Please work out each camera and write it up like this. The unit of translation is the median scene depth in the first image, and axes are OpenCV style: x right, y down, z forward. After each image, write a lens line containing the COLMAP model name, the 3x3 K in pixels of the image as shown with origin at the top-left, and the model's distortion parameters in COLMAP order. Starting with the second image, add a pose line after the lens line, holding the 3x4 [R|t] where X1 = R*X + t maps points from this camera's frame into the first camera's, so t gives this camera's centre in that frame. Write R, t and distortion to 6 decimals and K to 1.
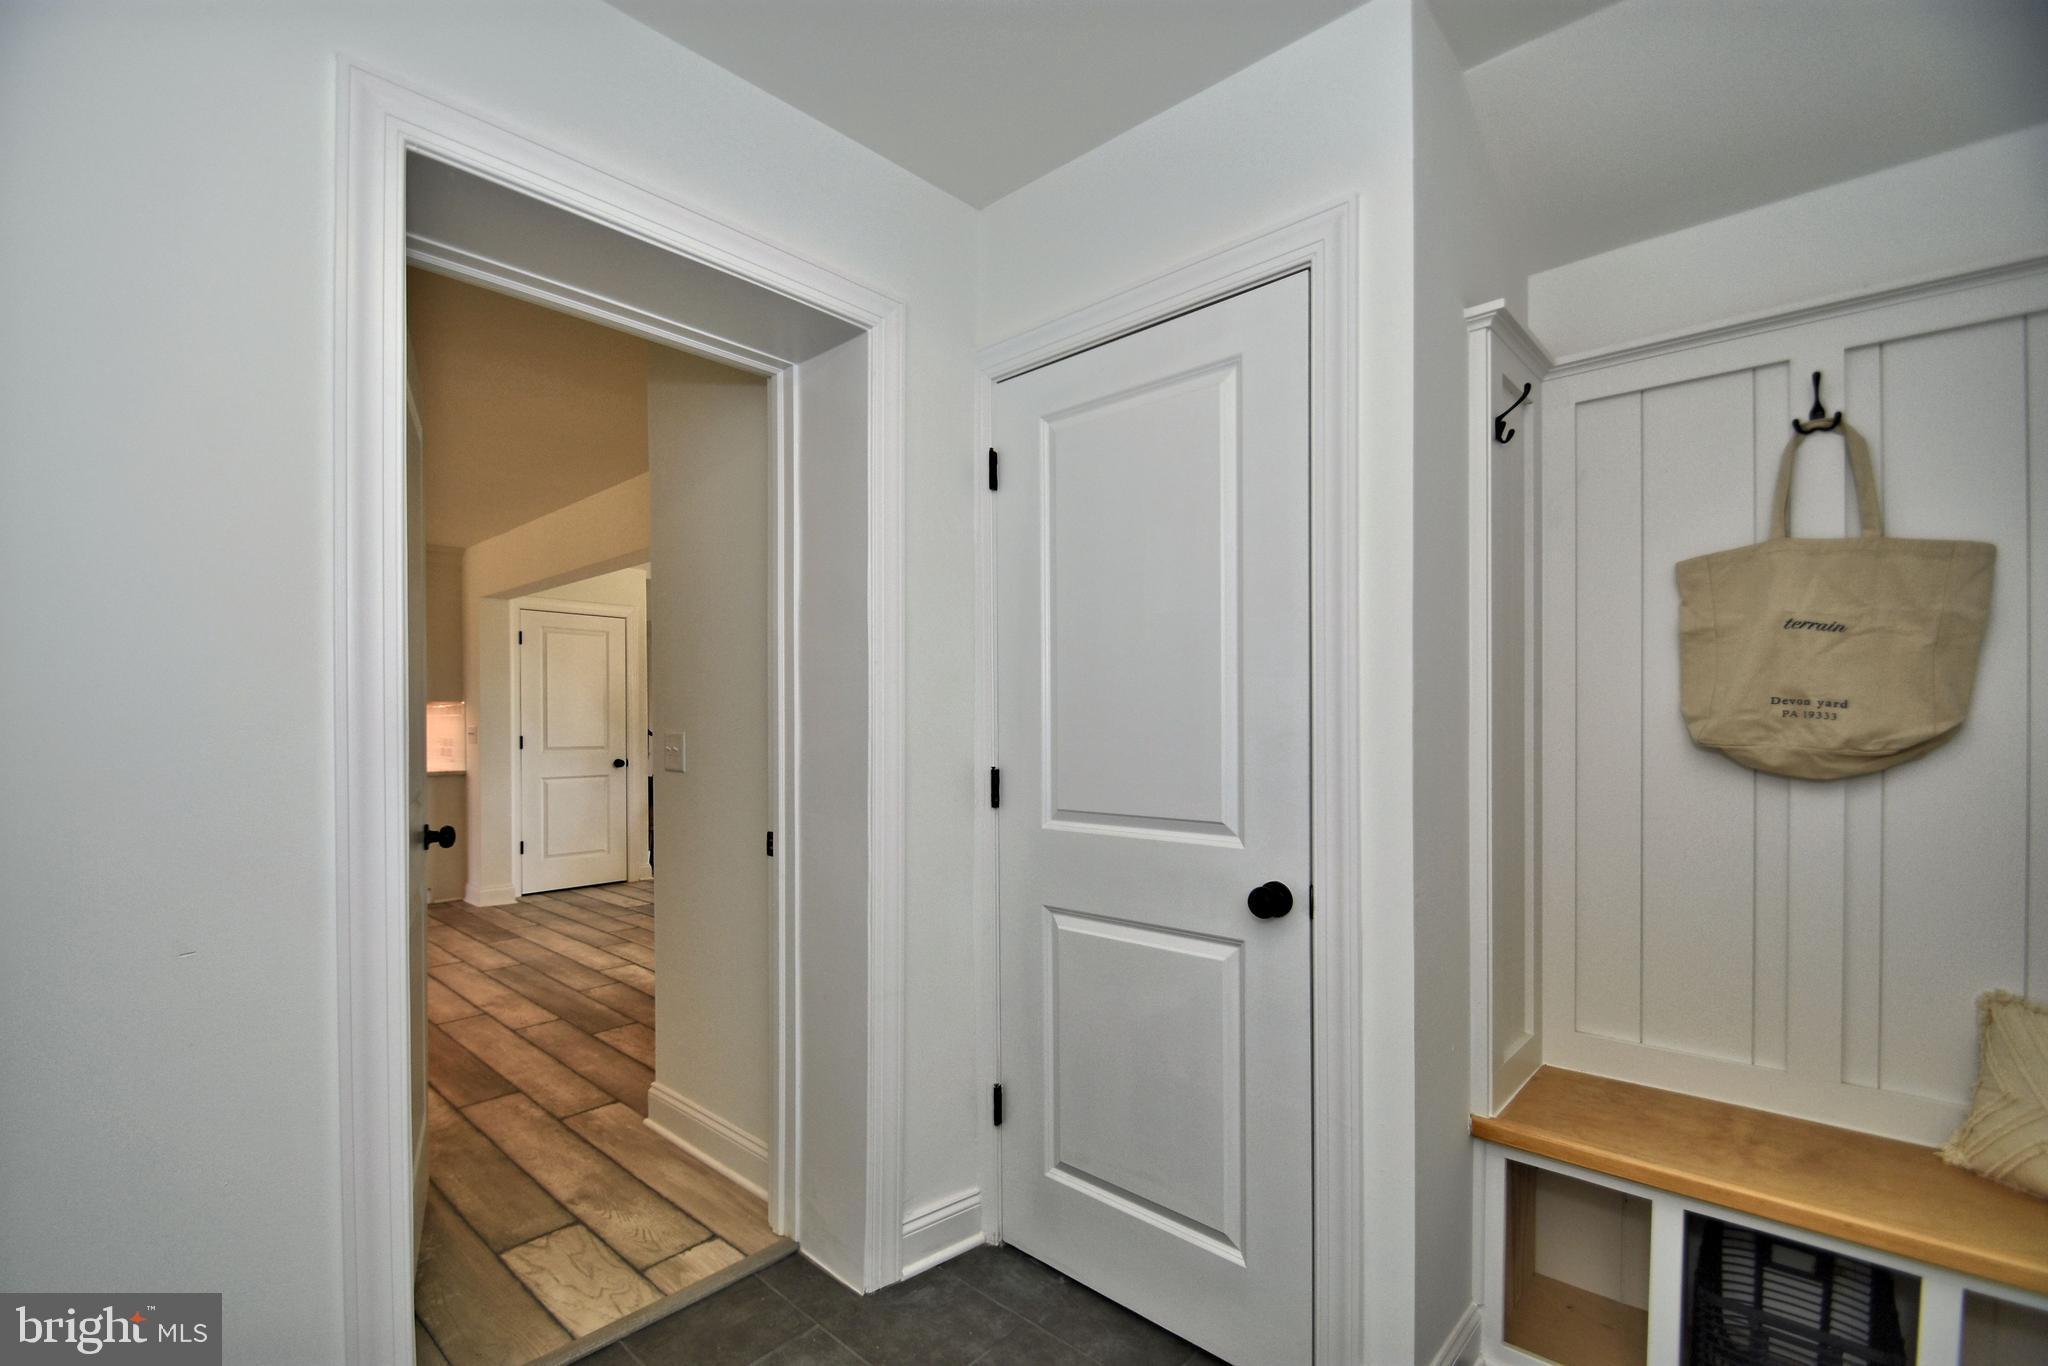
lens RADIAL K [[894.3, 0, 988.2], [0, 894.3, 729.2], [0, 0, 1]] dist [0.001882, -0.007510]
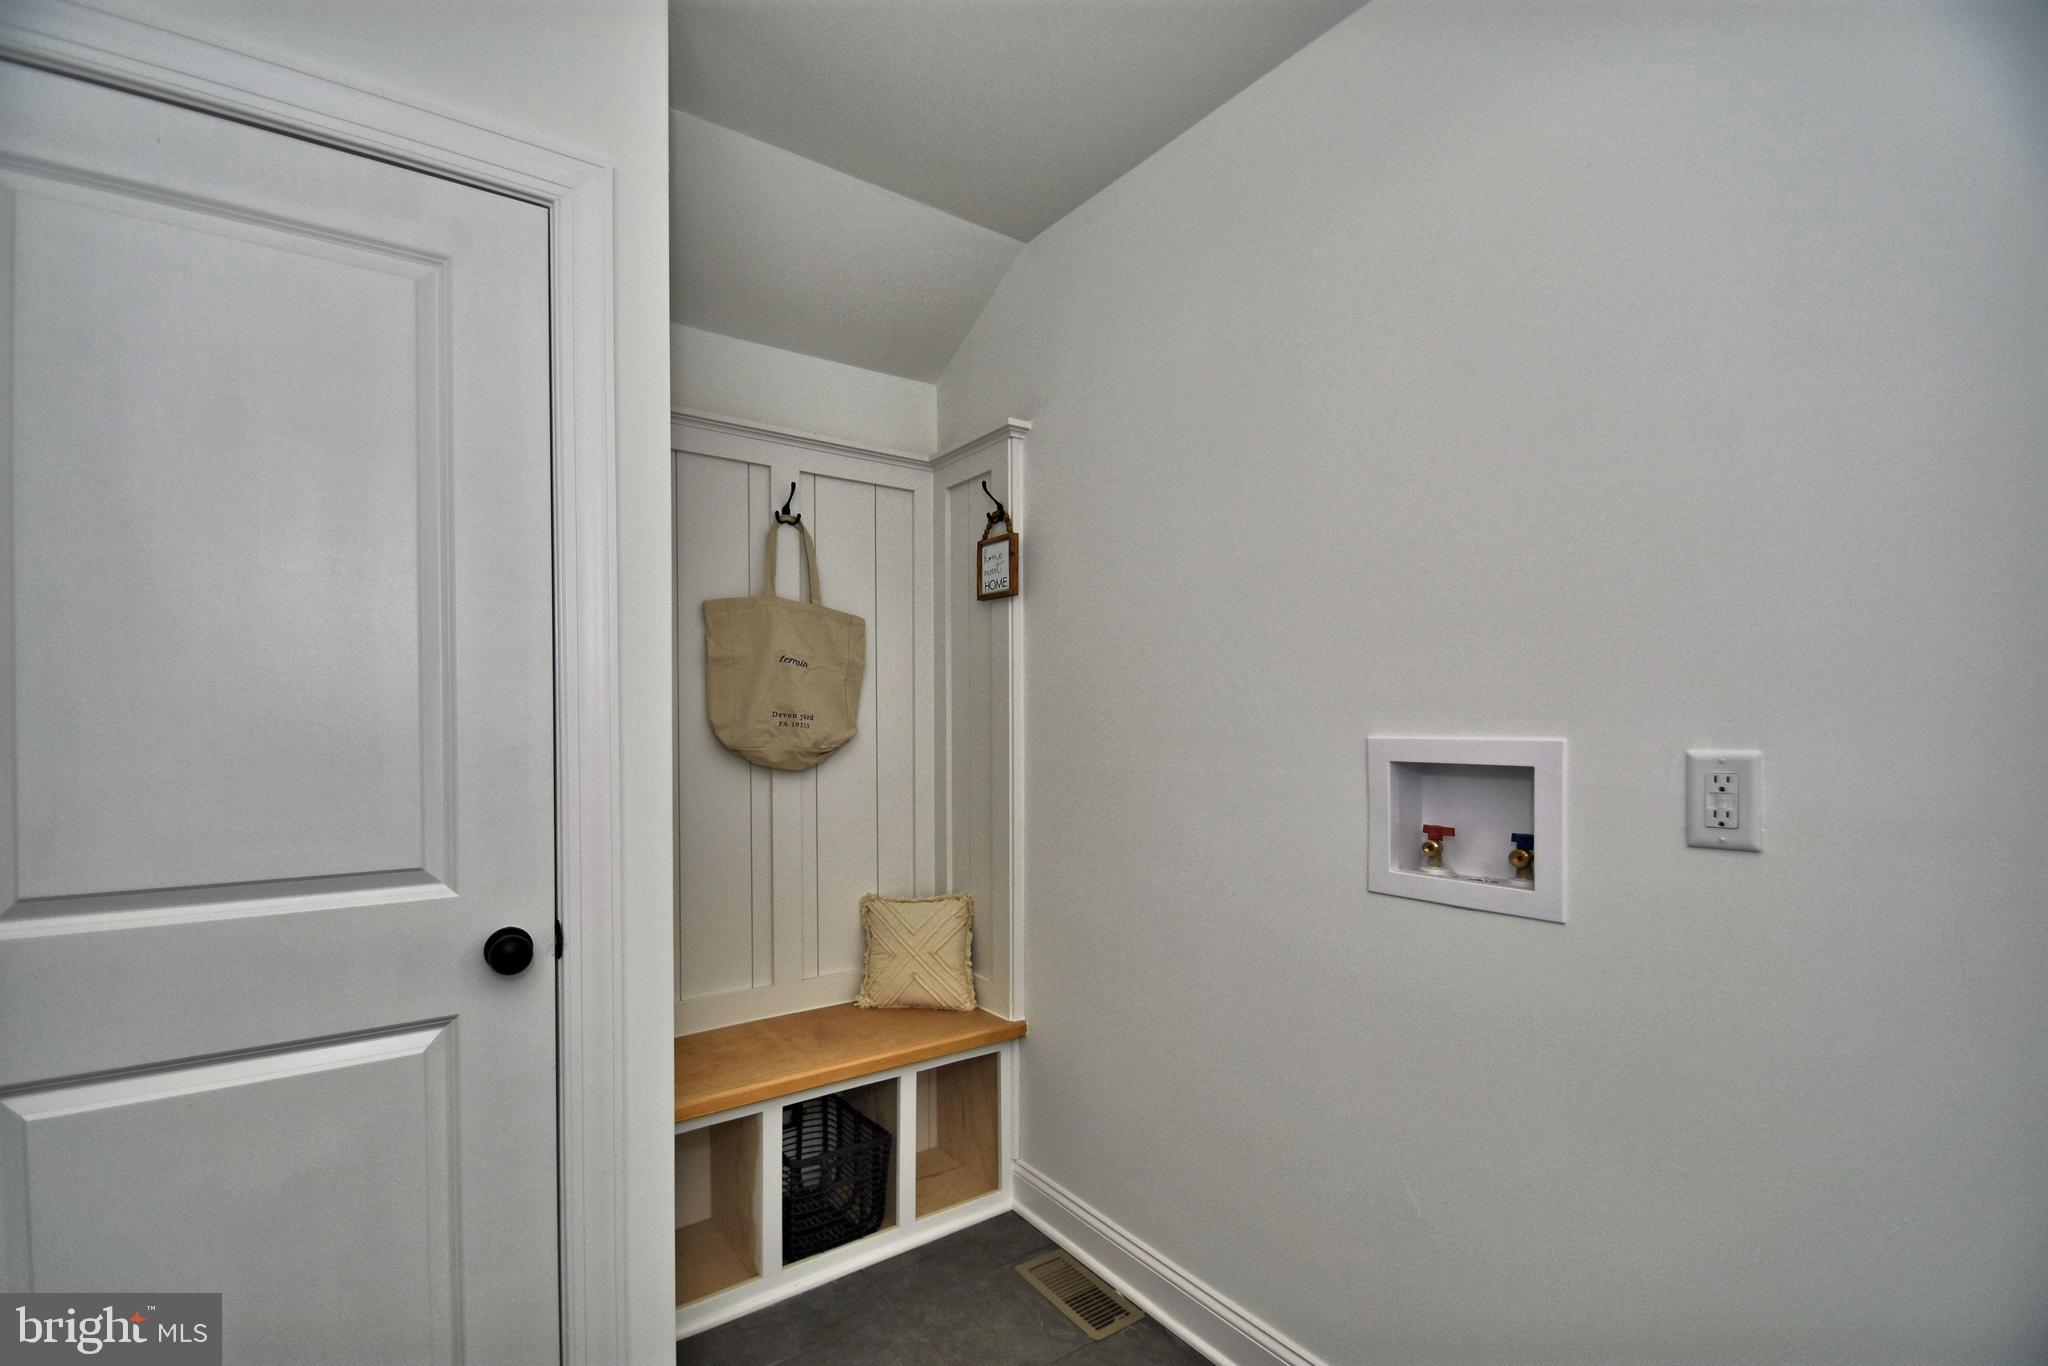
lens RADIAL K [[894.3, 0, 988.2], [0, 894.3, 729.2], [0, 0, 1]] dist [0.001882, -0.007510]
pose [[0.195019, -0.003014, 0.980795, -0.409221], [0.008160, 0.999966, 0.001450, -0.008559], [-0.980766, 0.007720, 0.195037, 0.423464]]
